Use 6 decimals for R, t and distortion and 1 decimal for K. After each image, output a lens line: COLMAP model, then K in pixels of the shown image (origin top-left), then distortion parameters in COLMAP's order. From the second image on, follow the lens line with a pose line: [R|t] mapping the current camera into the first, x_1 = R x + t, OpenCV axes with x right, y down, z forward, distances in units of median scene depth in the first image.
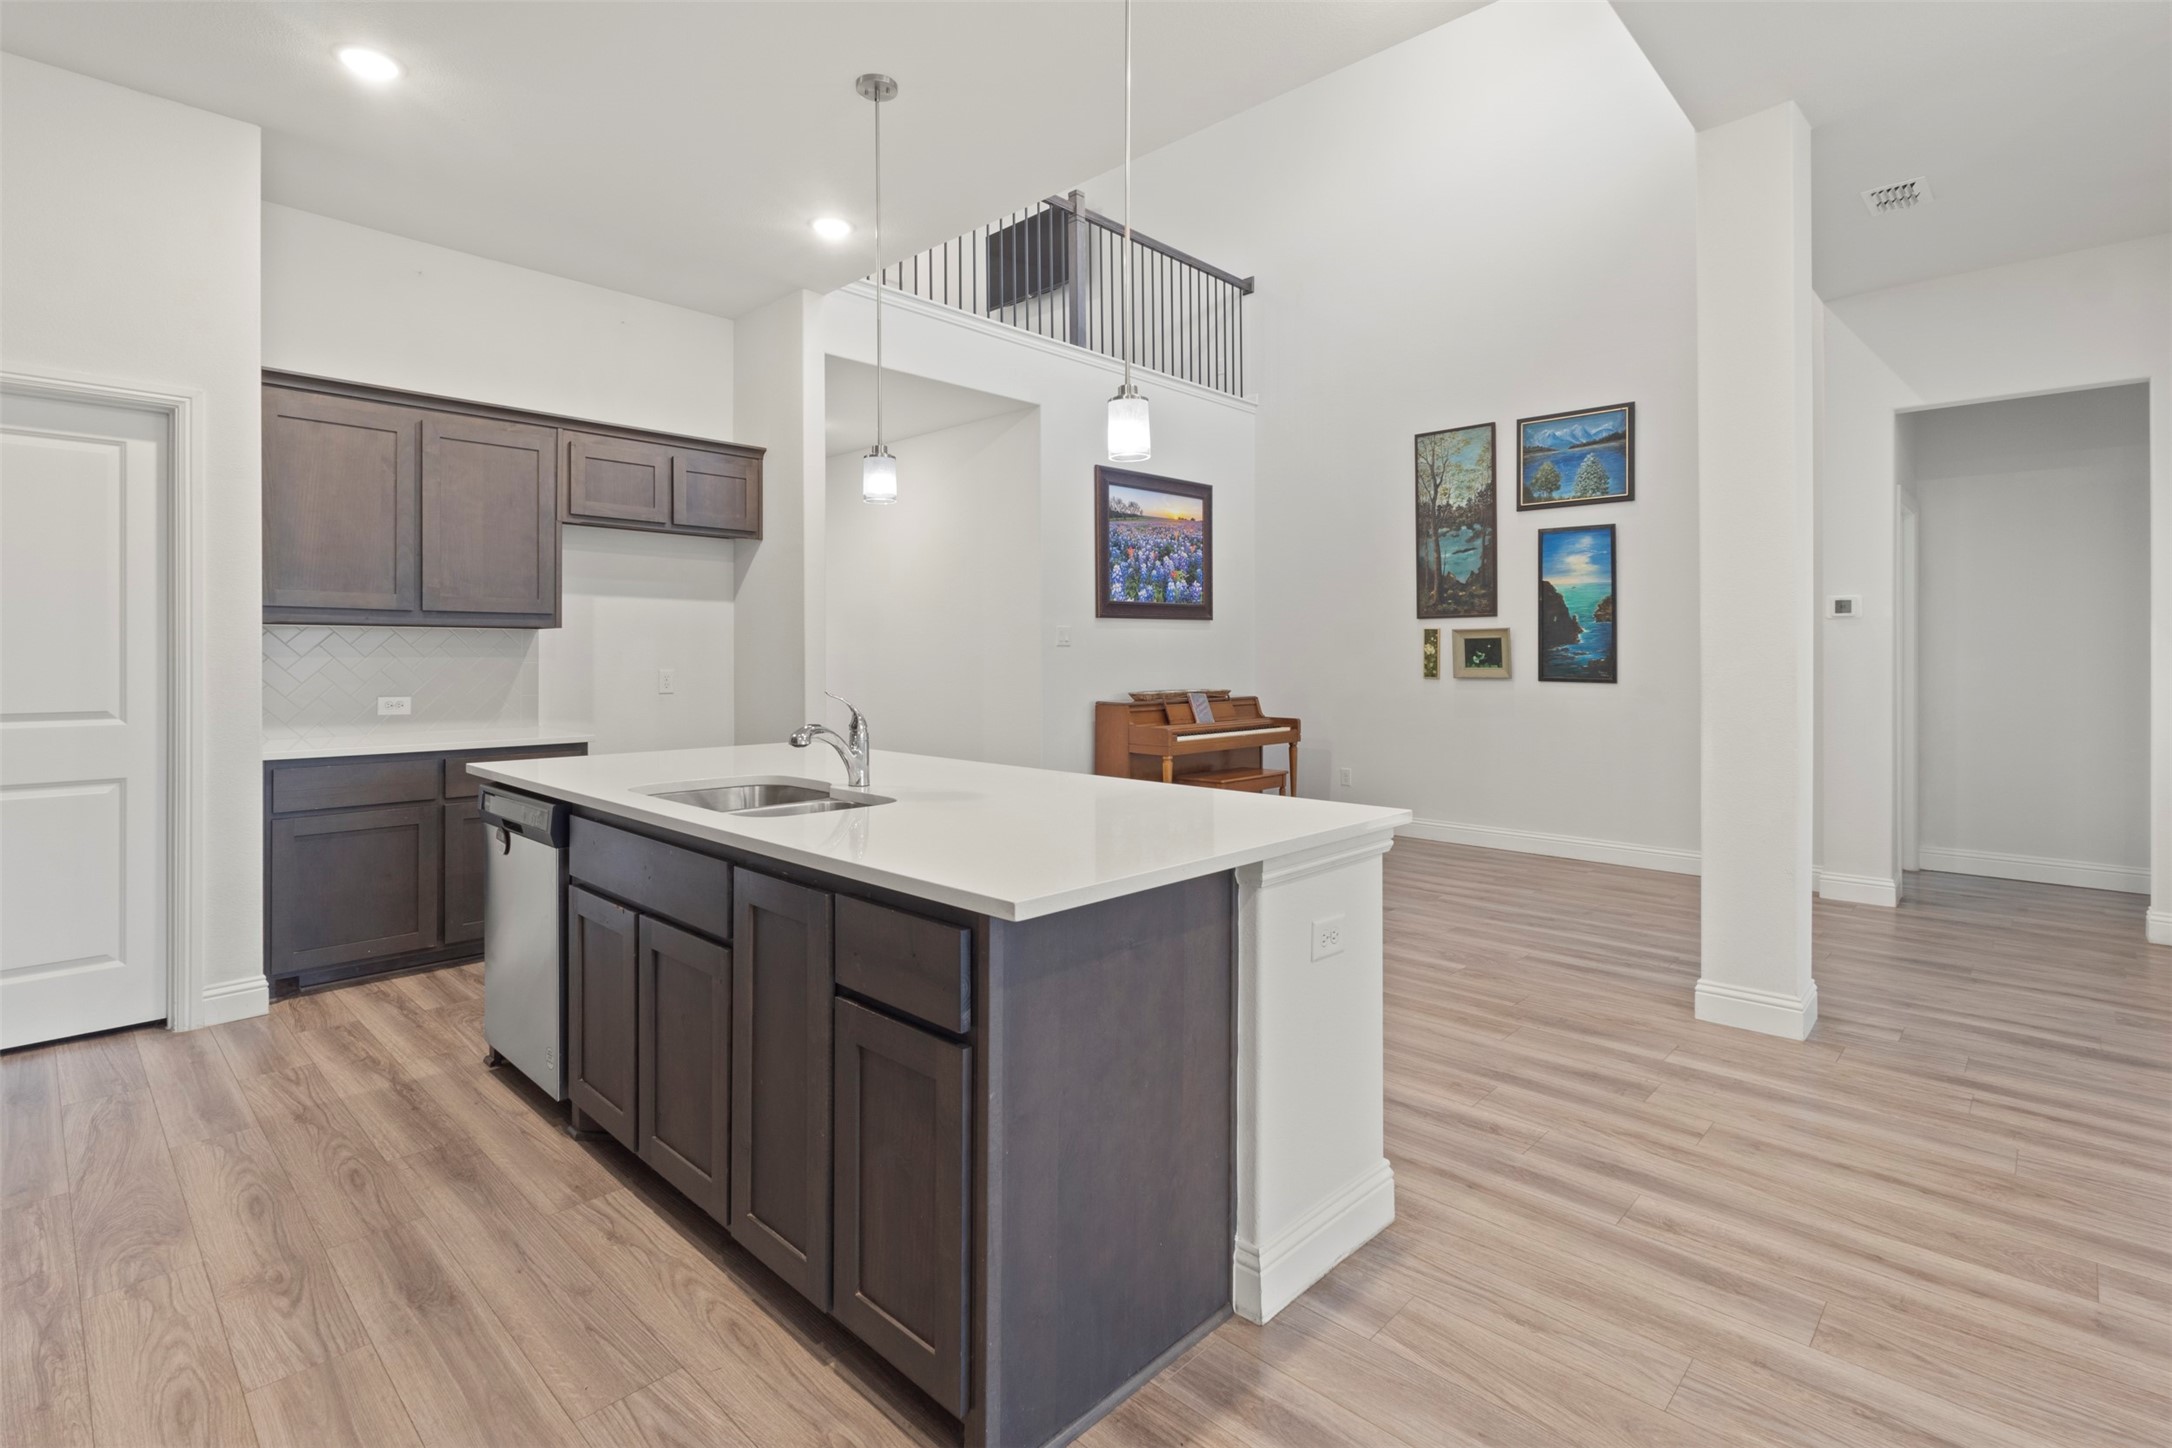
lens RADIAL K [[1024.2, 0, 1088.5], [0, 1024.2, 655.6], [0, 0, 1]] dist [0.000278, -0.000159]
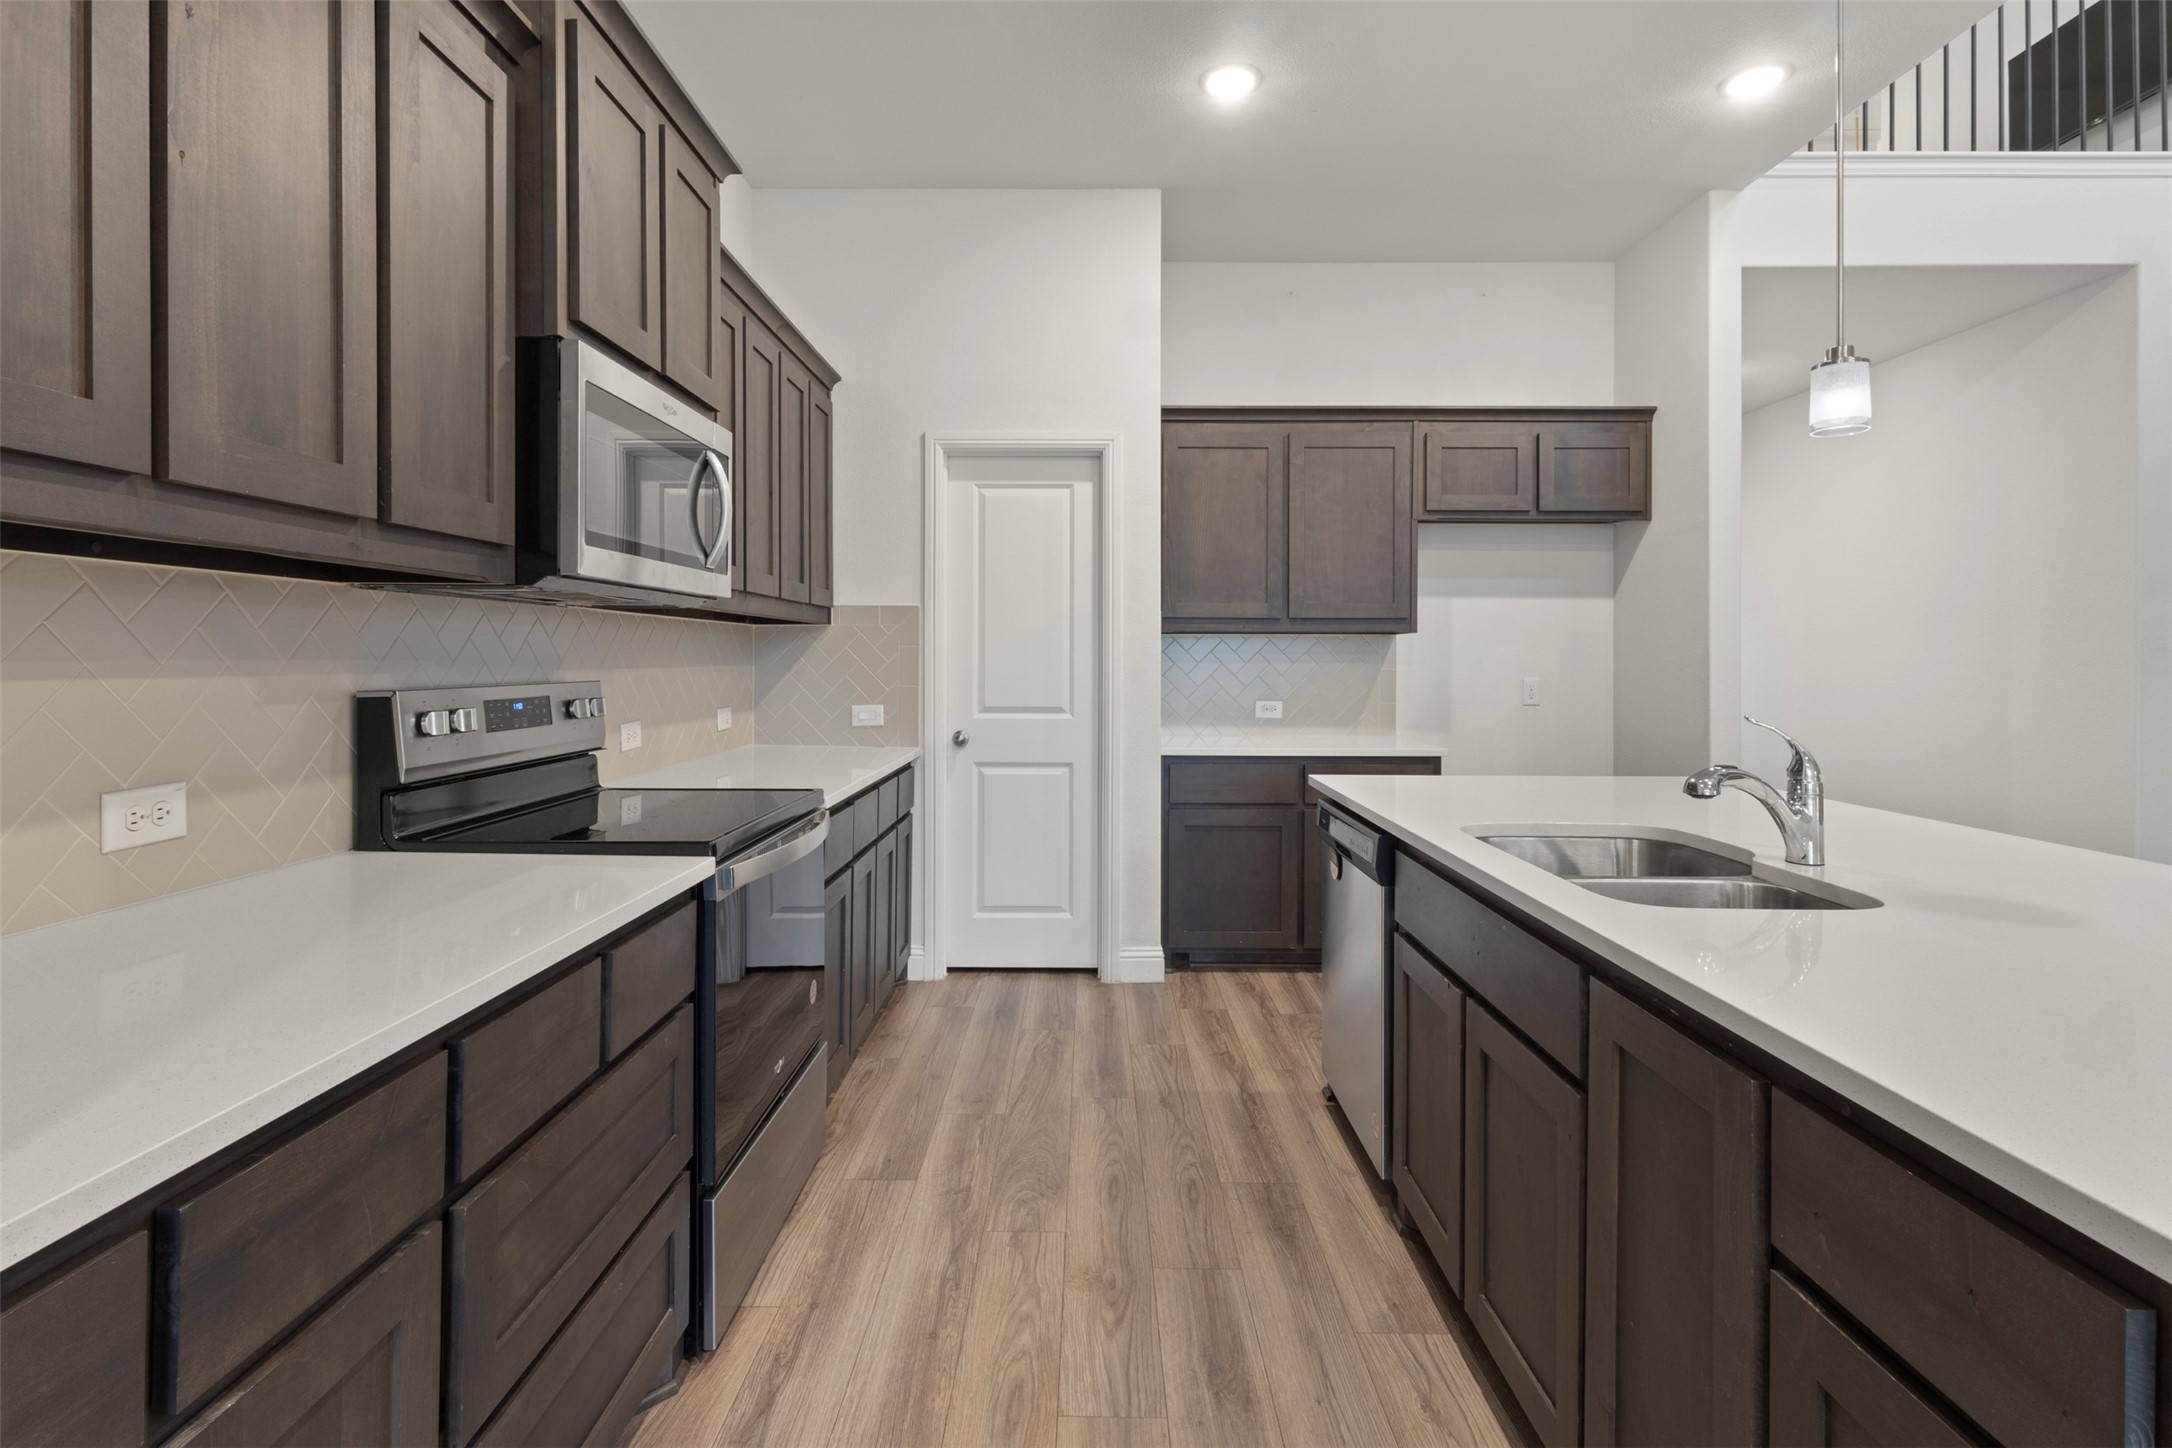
lens RADIAL K [[1024.2, 0, 1075.6], [0, 1024.2, 666.9], [0, 0, 1]] dist [0.000278, -0.000159]
pose [[0.679176, 0.004954, -0.733959, -0.055642], [-0.001580, 0.999985, 0.005288, -0.000208], [0.733974, -0.002432, 0.679174, 0.198302]]
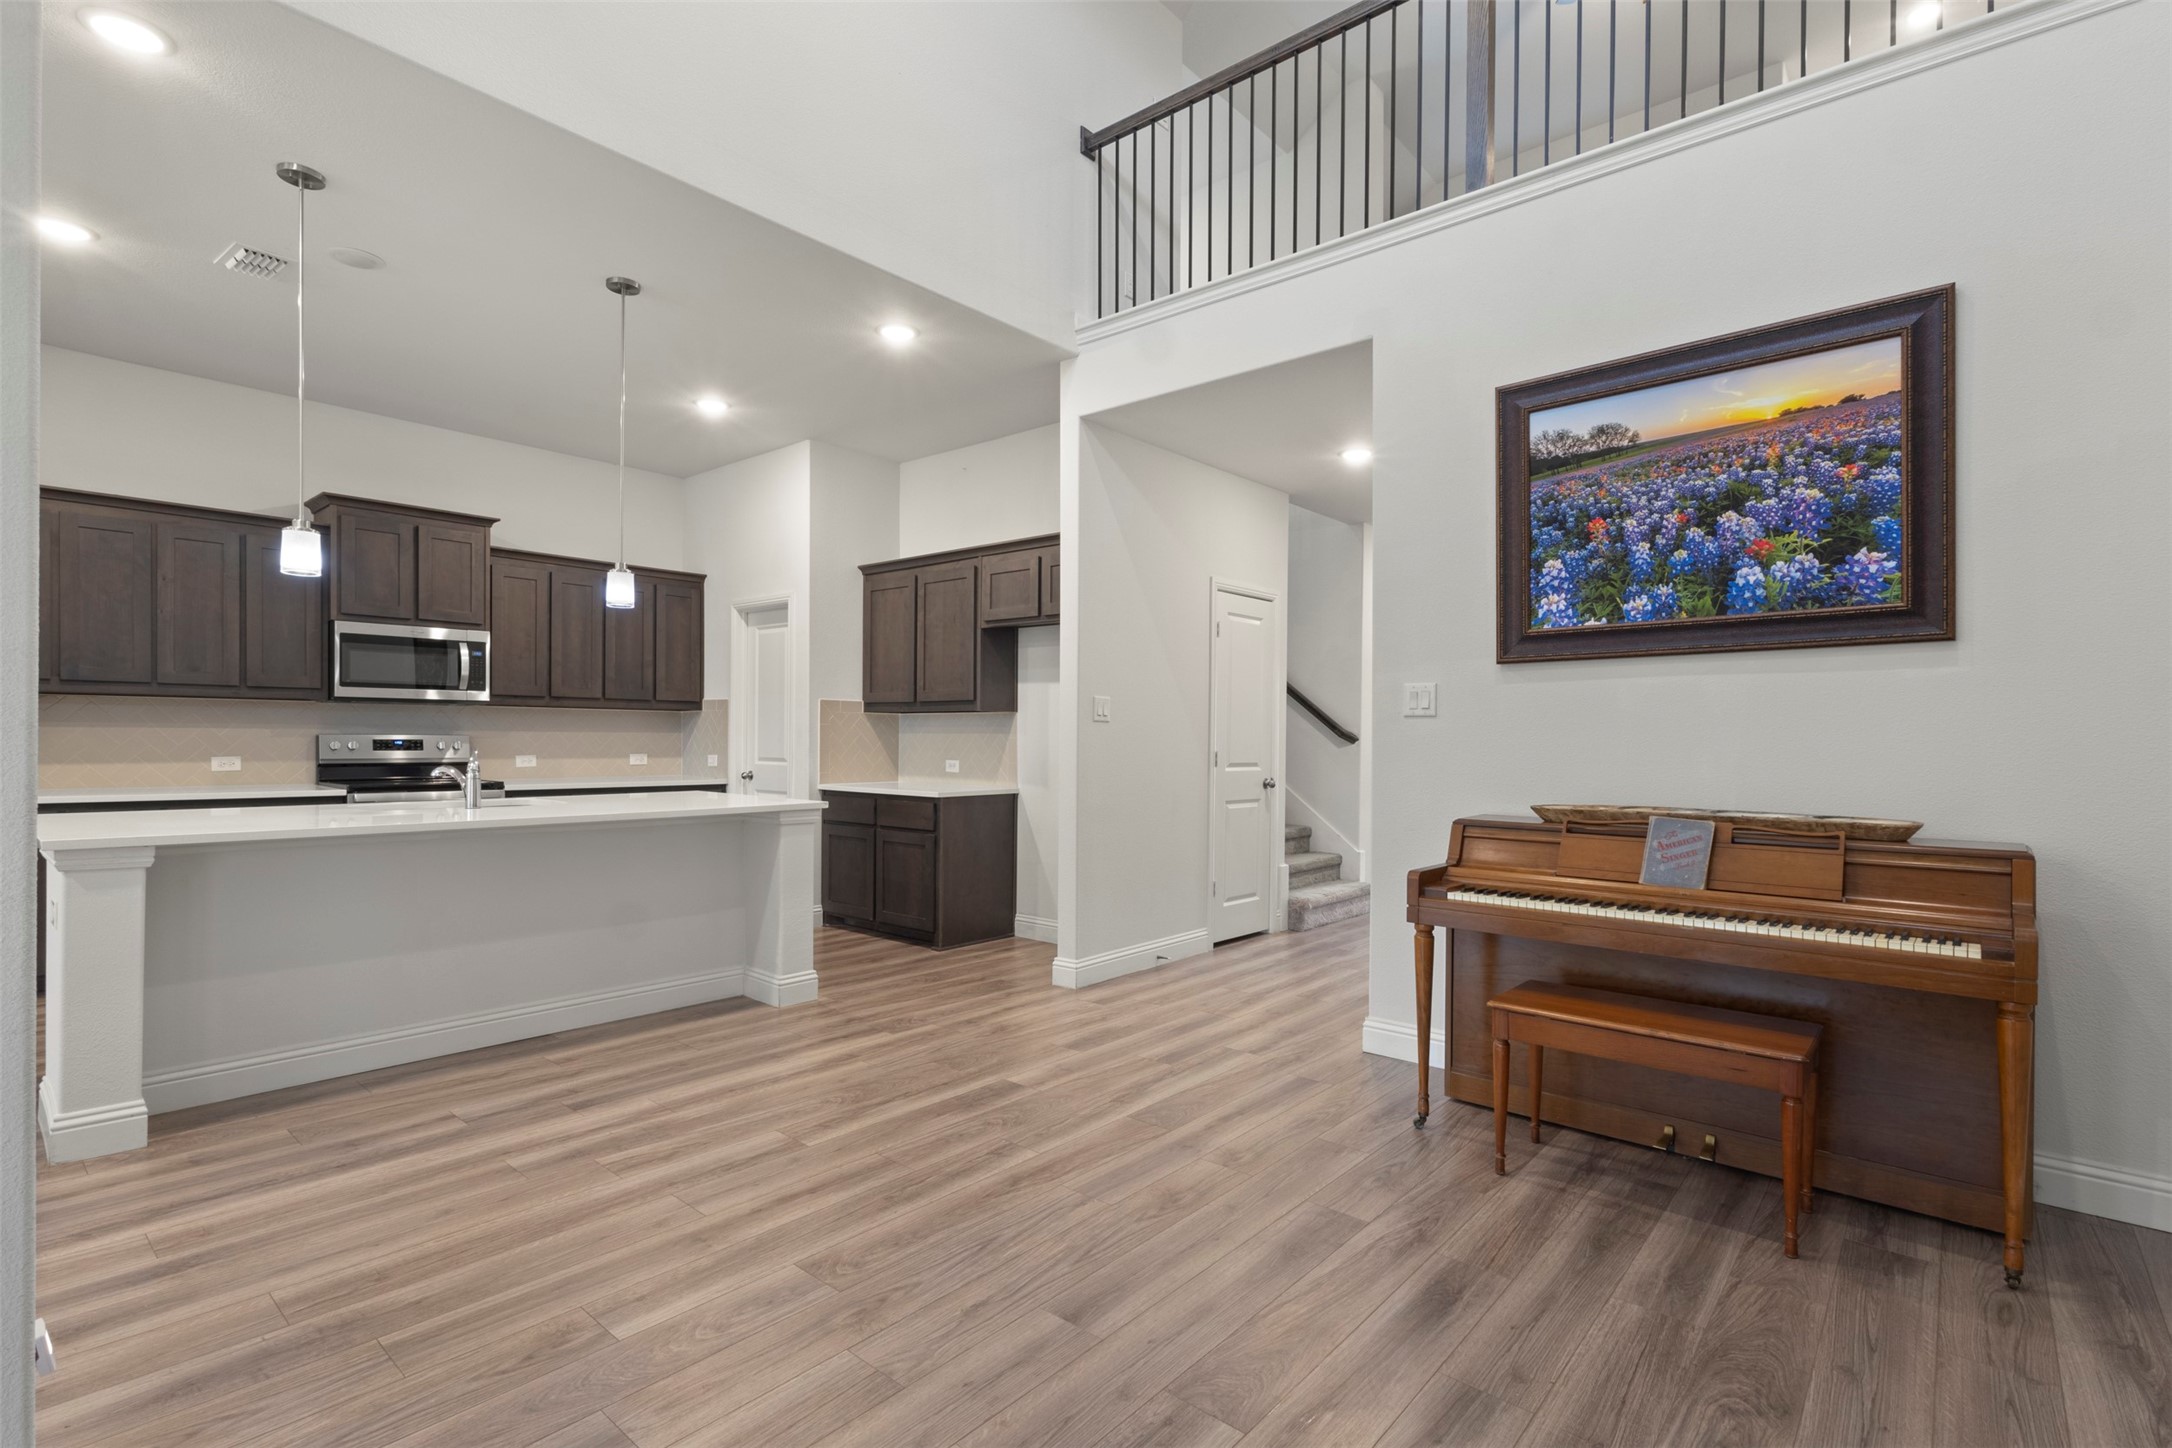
lens RADIAL K [[1024.2, 0, 1093.9], [0, 1024.2, 747.0], [0, 0, 1]] dist [0.000278, -0.000159]
pose [[0.051215, 0.006114, -0.998669, 1.197016], [-0.010677, 0.999927, 0.005574, 0.015503], [0.998631, 0.010377, 0.051277, 1.642781]]
